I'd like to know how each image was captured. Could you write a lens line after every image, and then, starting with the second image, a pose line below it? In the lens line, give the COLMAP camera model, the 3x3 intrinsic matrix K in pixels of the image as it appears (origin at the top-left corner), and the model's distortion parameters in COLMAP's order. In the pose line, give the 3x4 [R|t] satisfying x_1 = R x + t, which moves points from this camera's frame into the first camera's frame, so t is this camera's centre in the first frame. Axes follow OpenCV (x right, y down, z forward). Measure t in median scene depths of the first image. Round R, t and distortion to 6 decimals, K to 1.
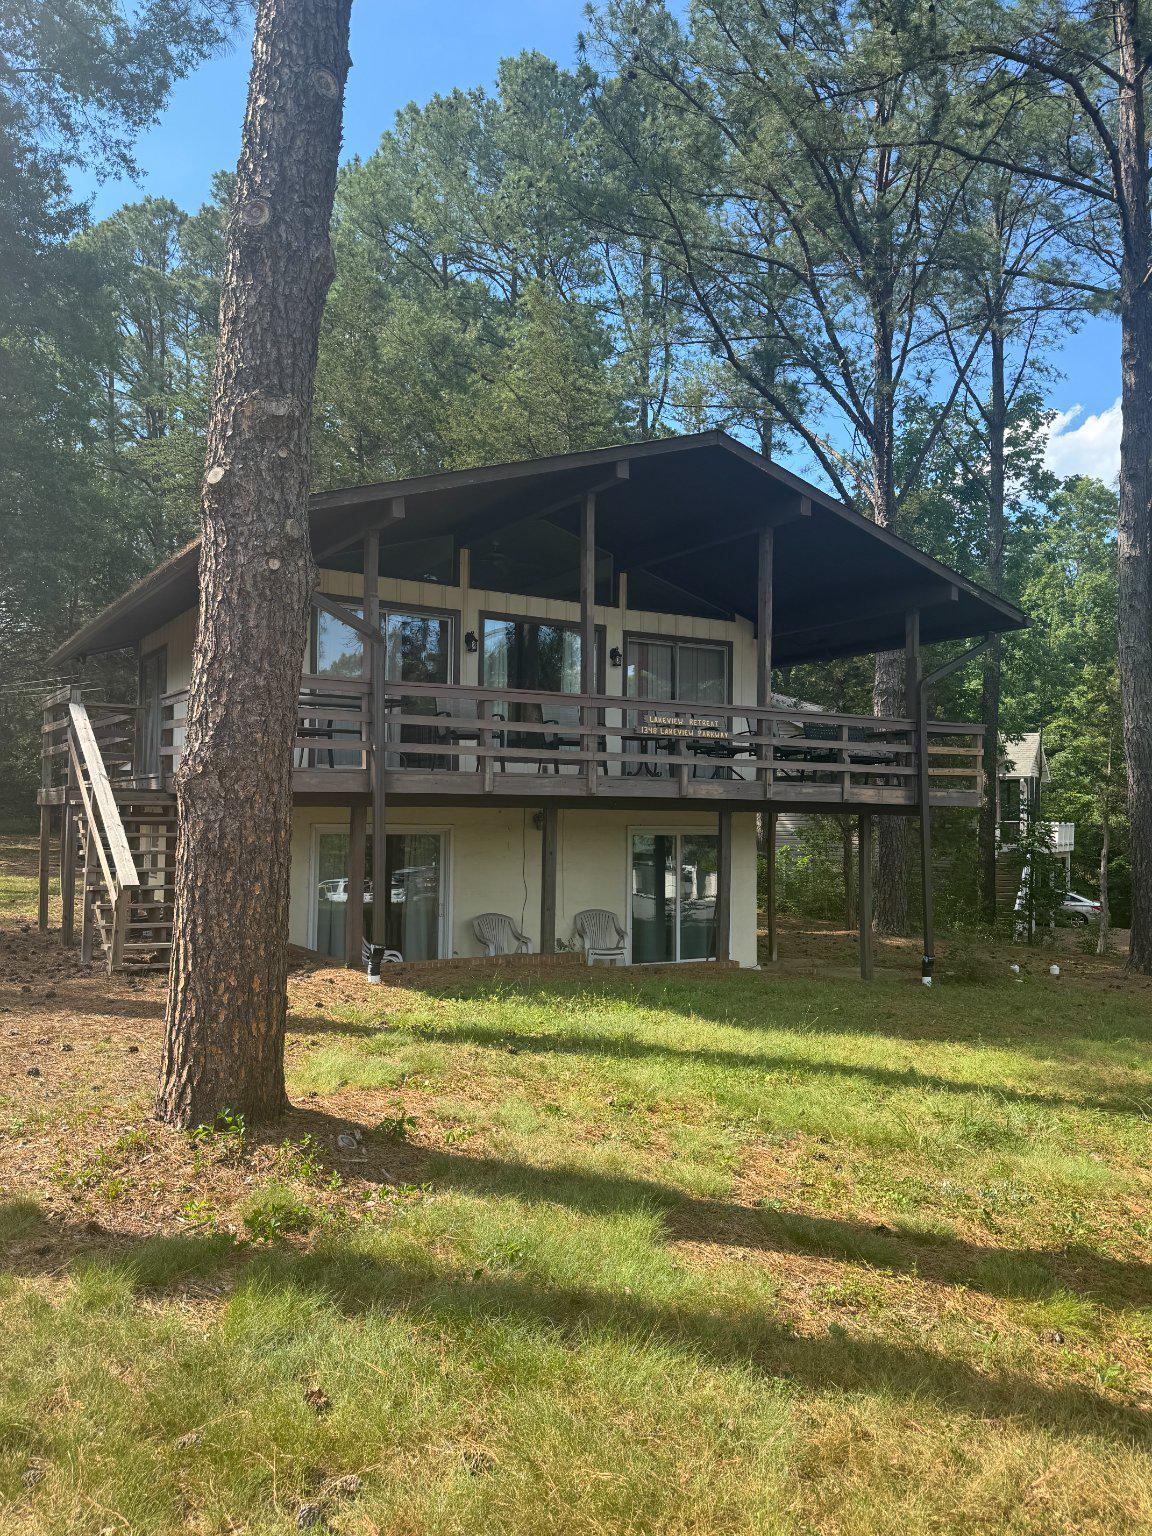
lens RADIAL K [[1141.3, 0, 576.0], [0, 1141.3, 768.0], [0, 0, 1]] dist [0.021465, -0.008313]
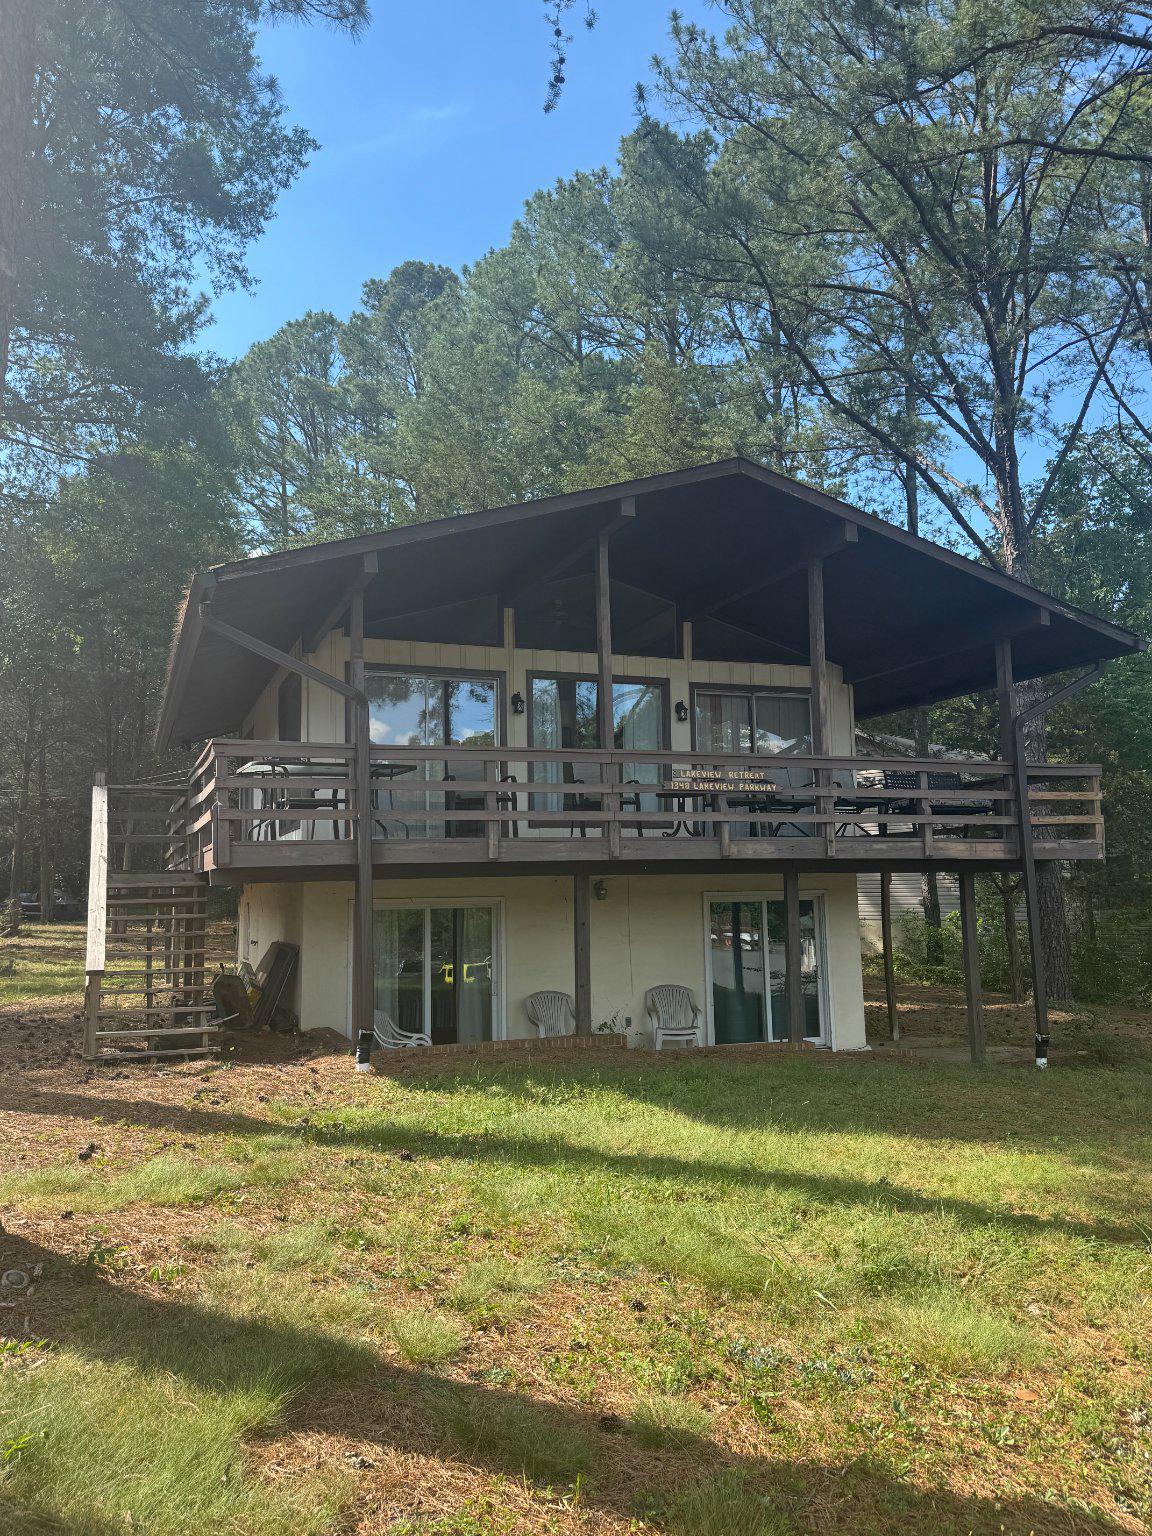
lens RADIAL K [[1151.3, 0, 576.0], [0, 1151.3, 768.0], [0, 0, 1]] dist [0.020878, -0.002224]
pose [[0.985372, -0.047753, -0.163589, 0.108967], [0.037428, 0.997142, -0.065627, 0.008039], [0.166255, 0.058544, 0.984343, 0.065012]]
